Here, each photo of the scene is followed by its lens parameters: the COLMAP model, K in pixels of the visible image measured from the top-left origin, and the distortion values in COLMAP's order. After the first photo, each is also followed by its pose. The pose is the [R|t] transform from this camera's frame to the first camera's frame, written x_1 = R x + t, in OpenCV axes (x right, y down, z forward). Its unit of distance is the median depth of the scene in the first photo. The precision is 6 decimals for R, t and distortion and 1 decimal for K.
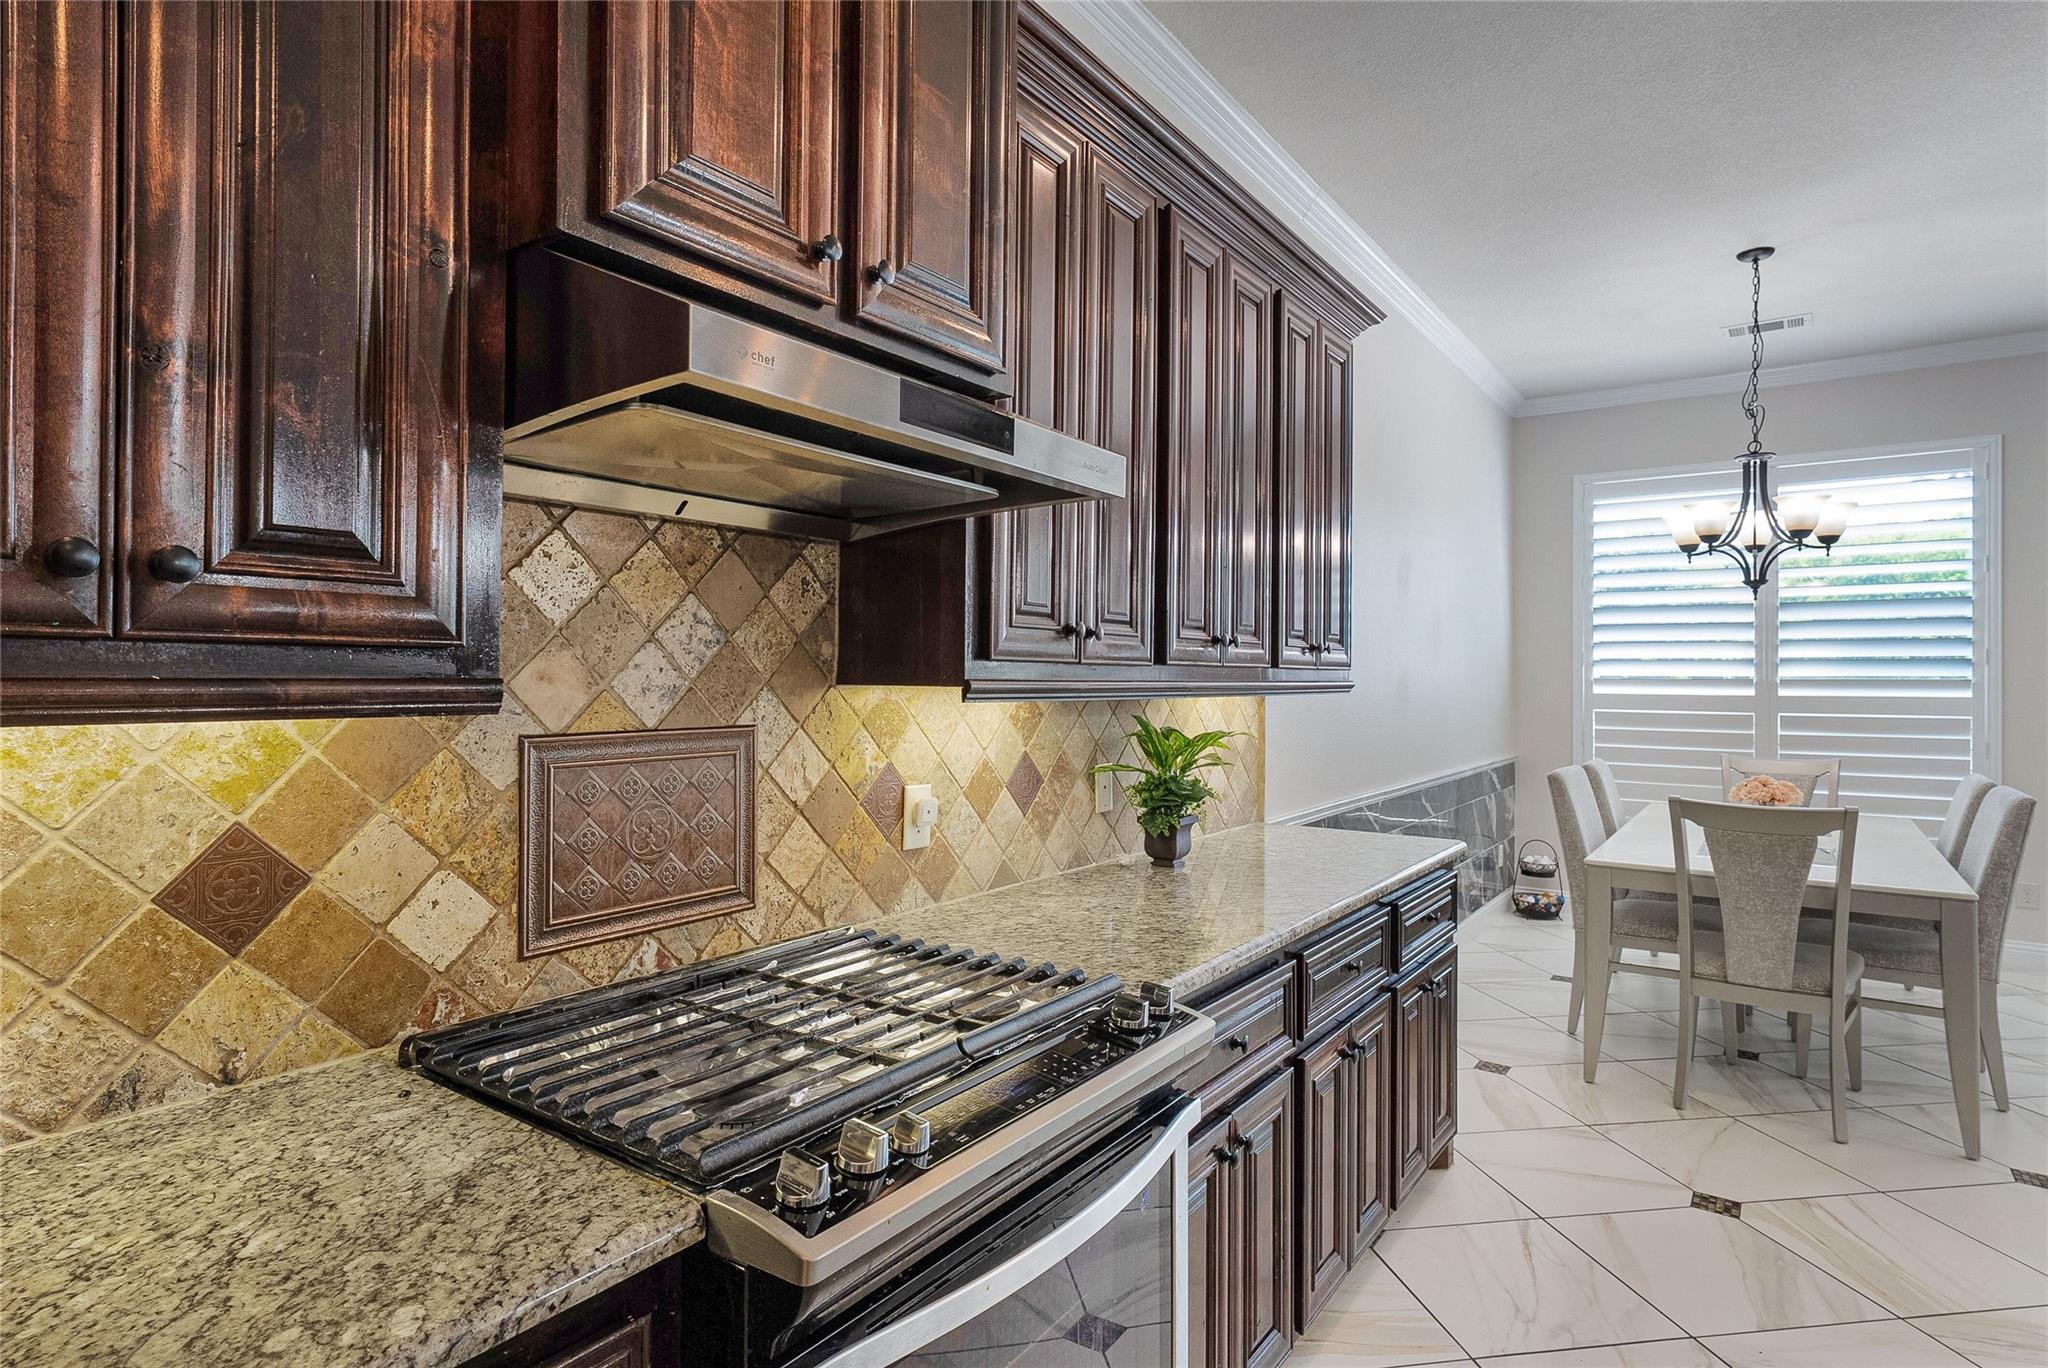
lens RADIAL K [[1060.3, 0, 1034.7], [0, 1060.3, 673.0], [0, 0, 1]] dist [0.001417, 0.001744]
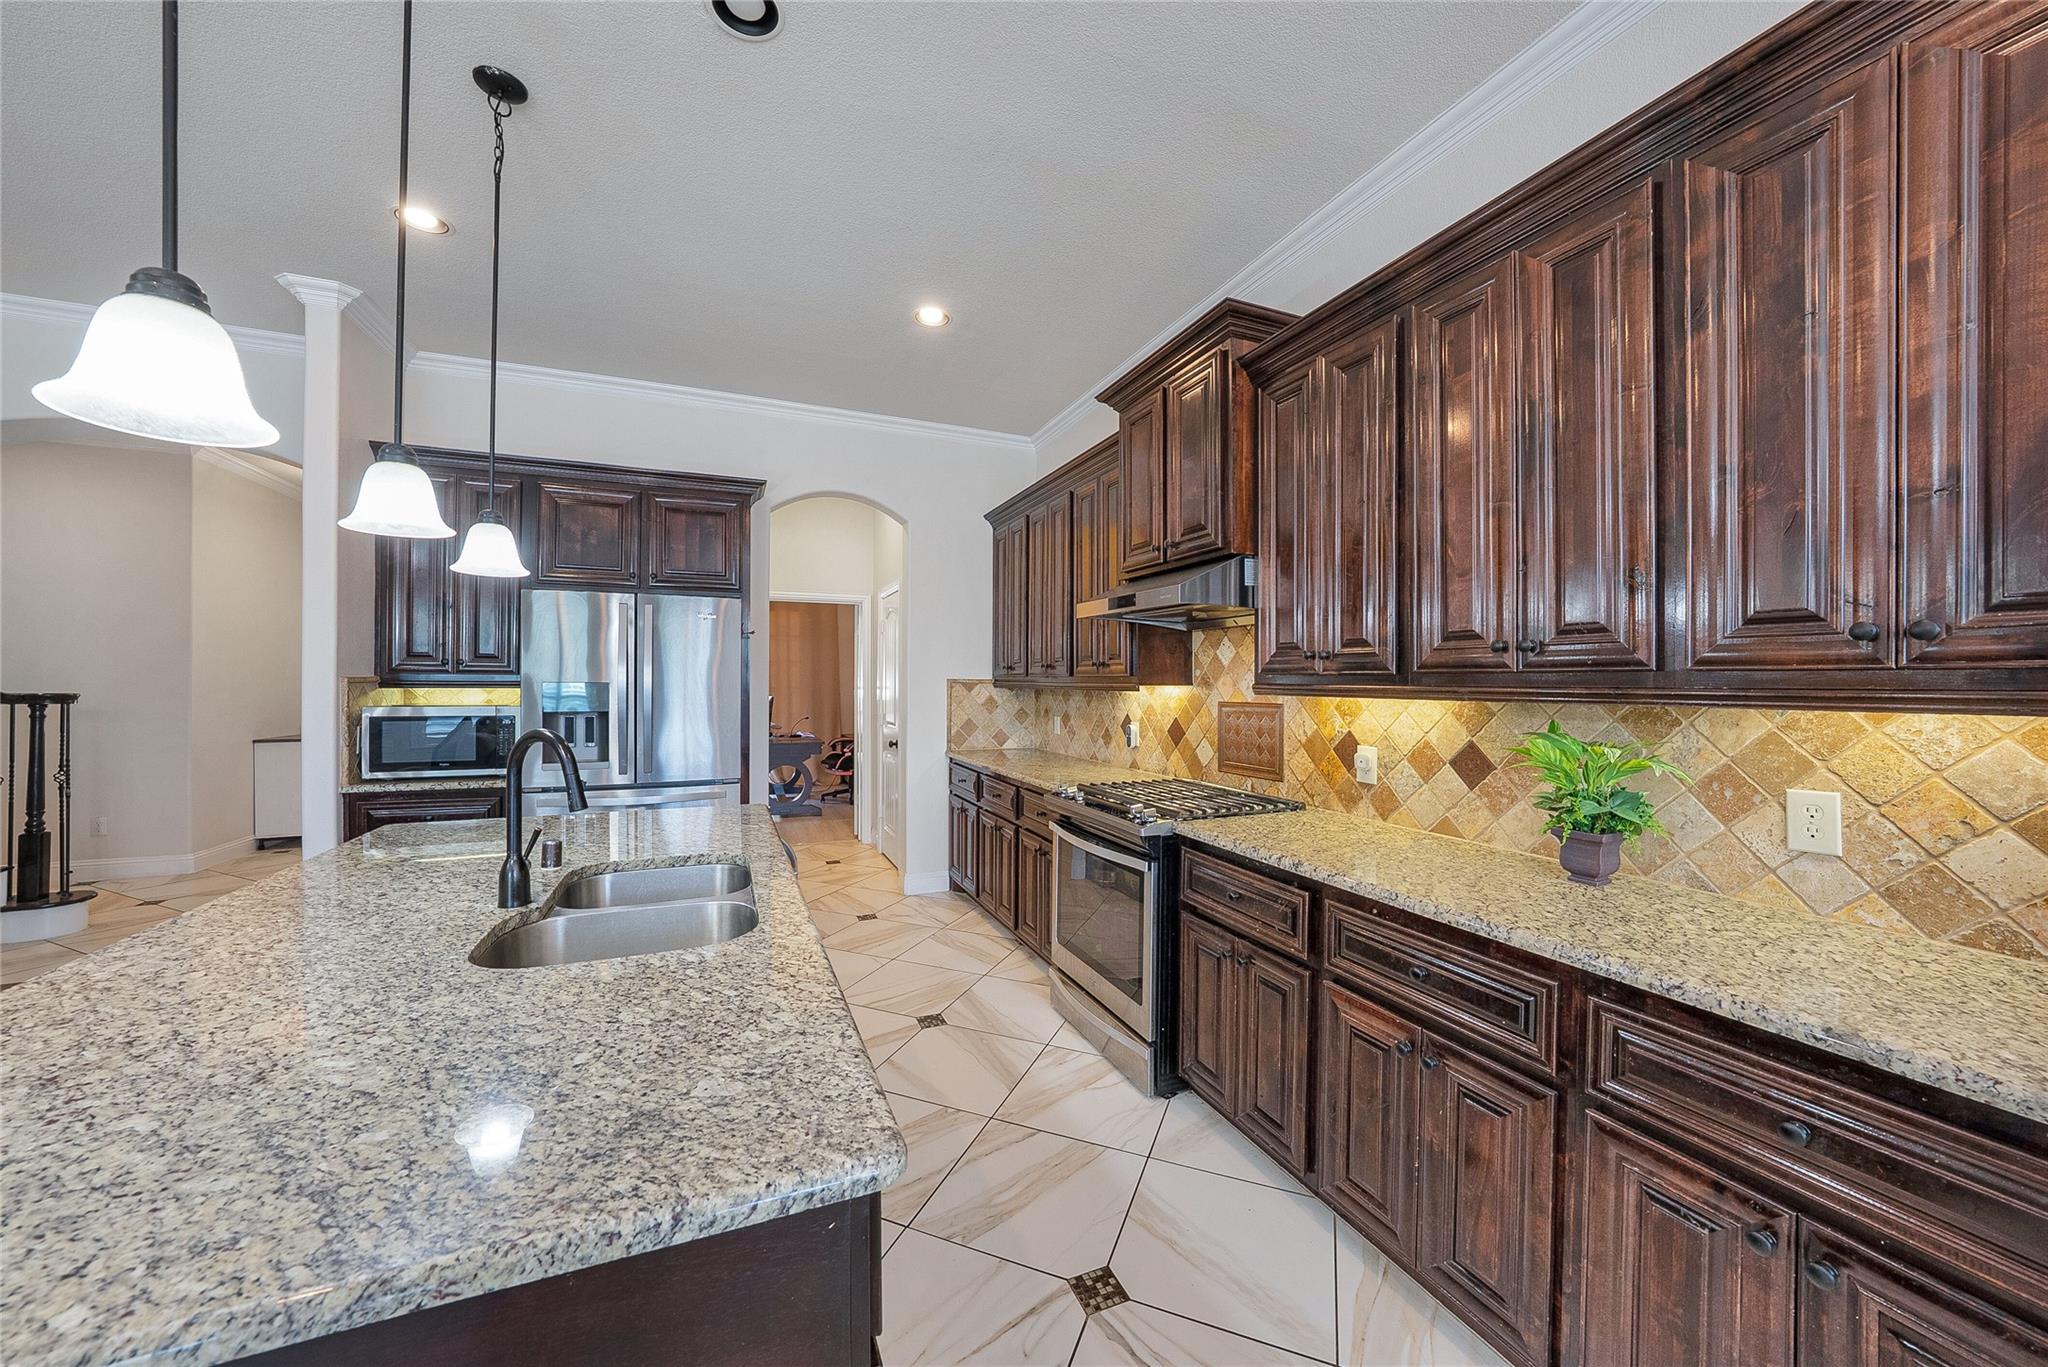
lens RADIAL K [[731.8, 0, 1032.7], [0, 731.8, 691.3], [0, 0, 1]] dist [-0.023445, -0.000005]
pose [[-0.524207, 0.001589, -0.851590, 0.588918], [-0.001999, 0.999993, 0.003097, 0.007322], [0.851589, 0.003326, -0.524200, 0.580228]]
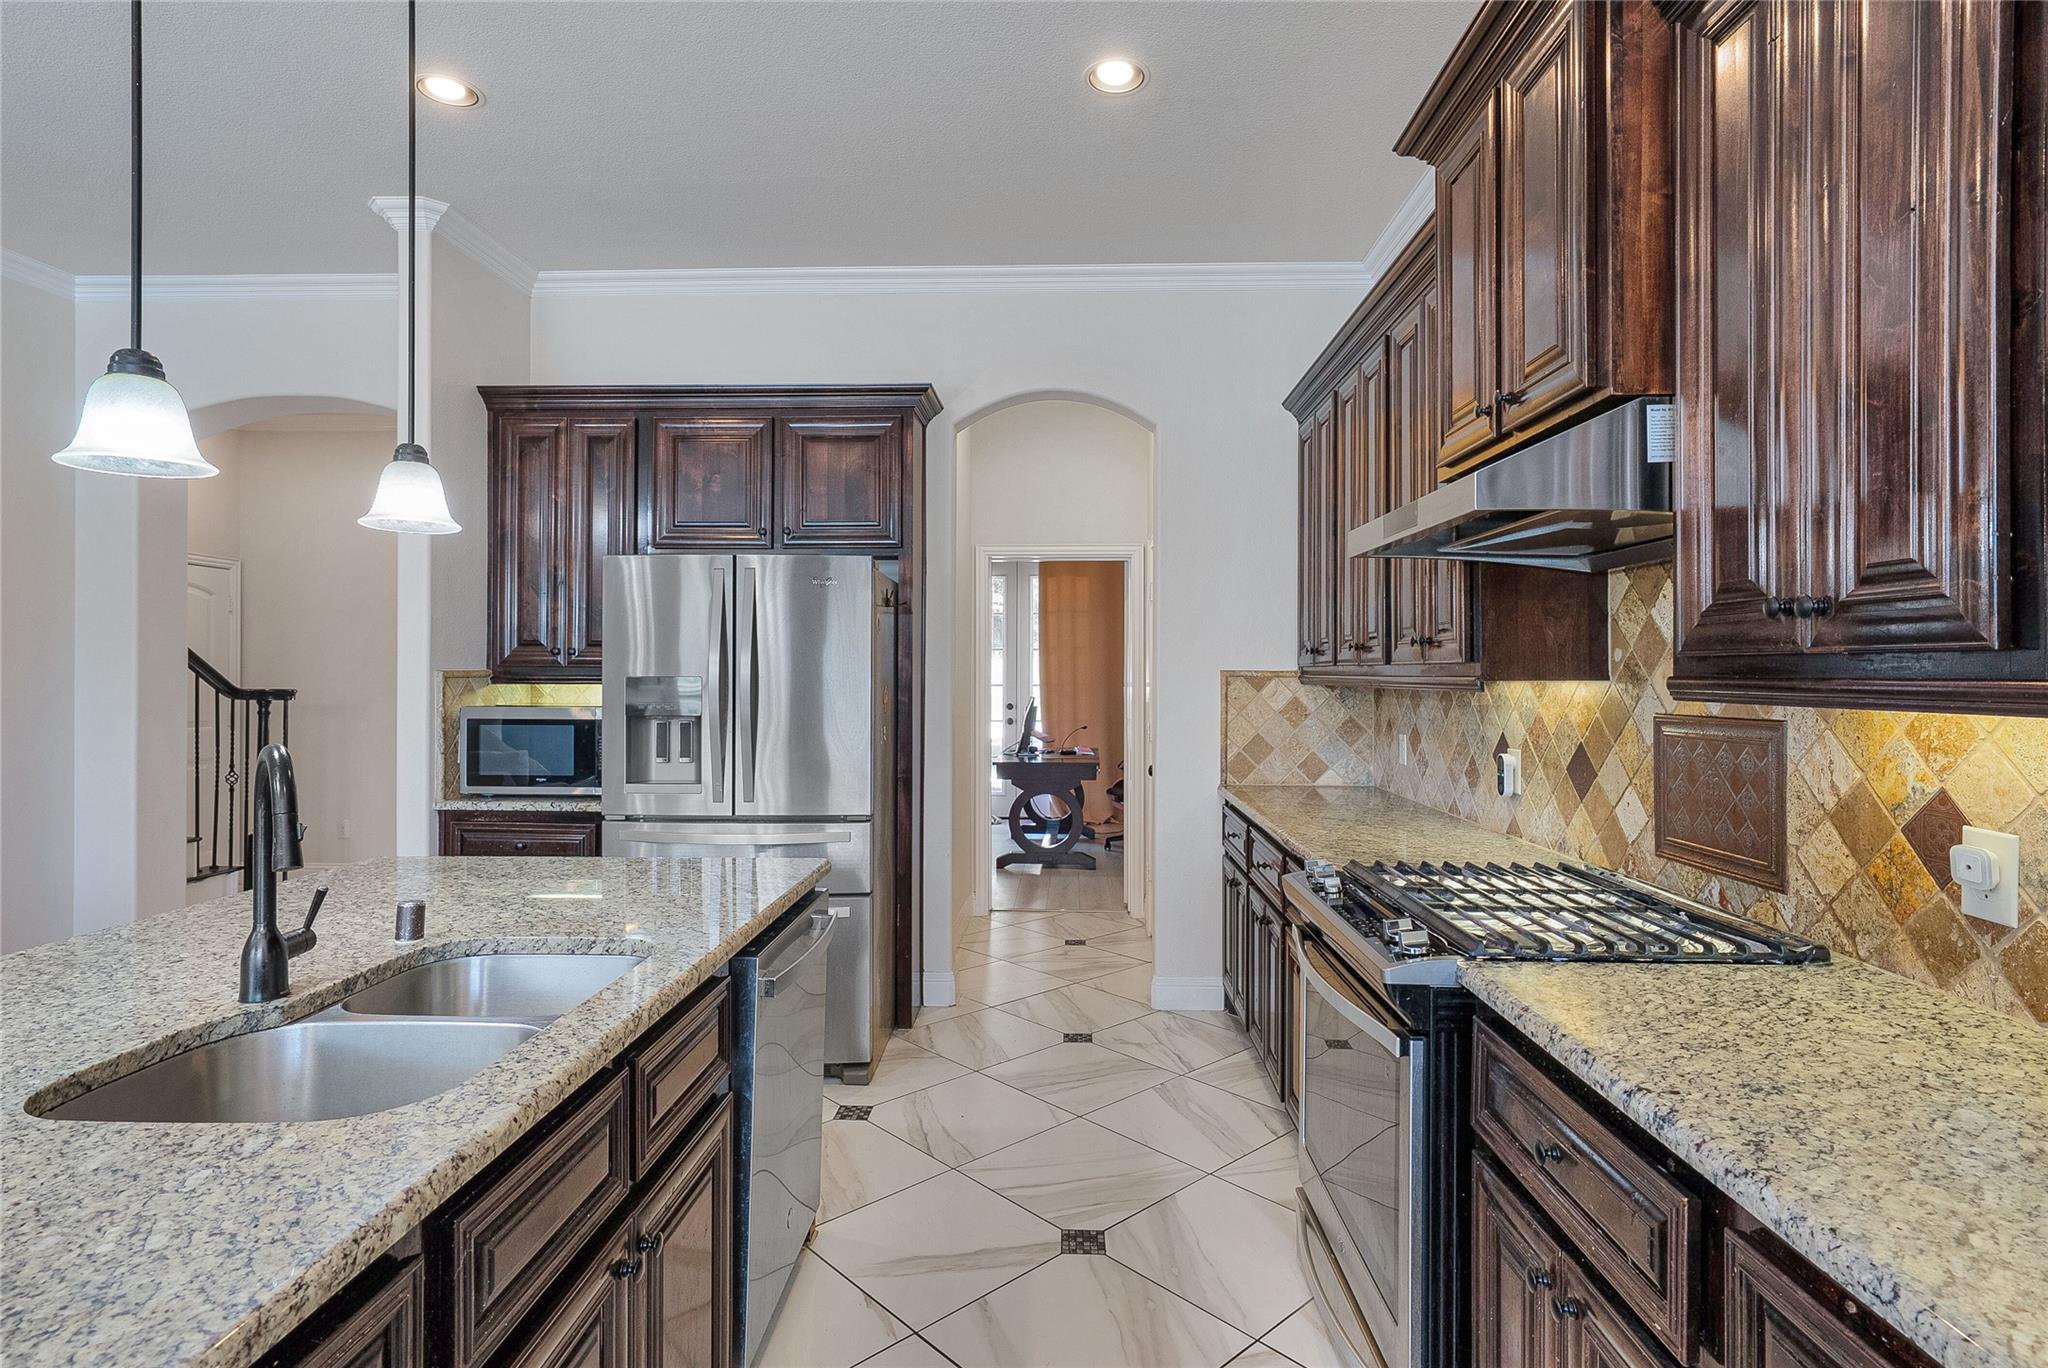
lens RADIAL K [[1038.6, 0, 1027.4], [0, 1038.6, 677.3], [0, 0, 1]] dist [0.002536, 0.001181]
pose [[-0.837531, -0.007102, -0.546344, 0.396702], [-0.003755, 0.999967, -0.007242, 0.006611], [0.546377, -0.004014, -0.837530, 0.616111]]
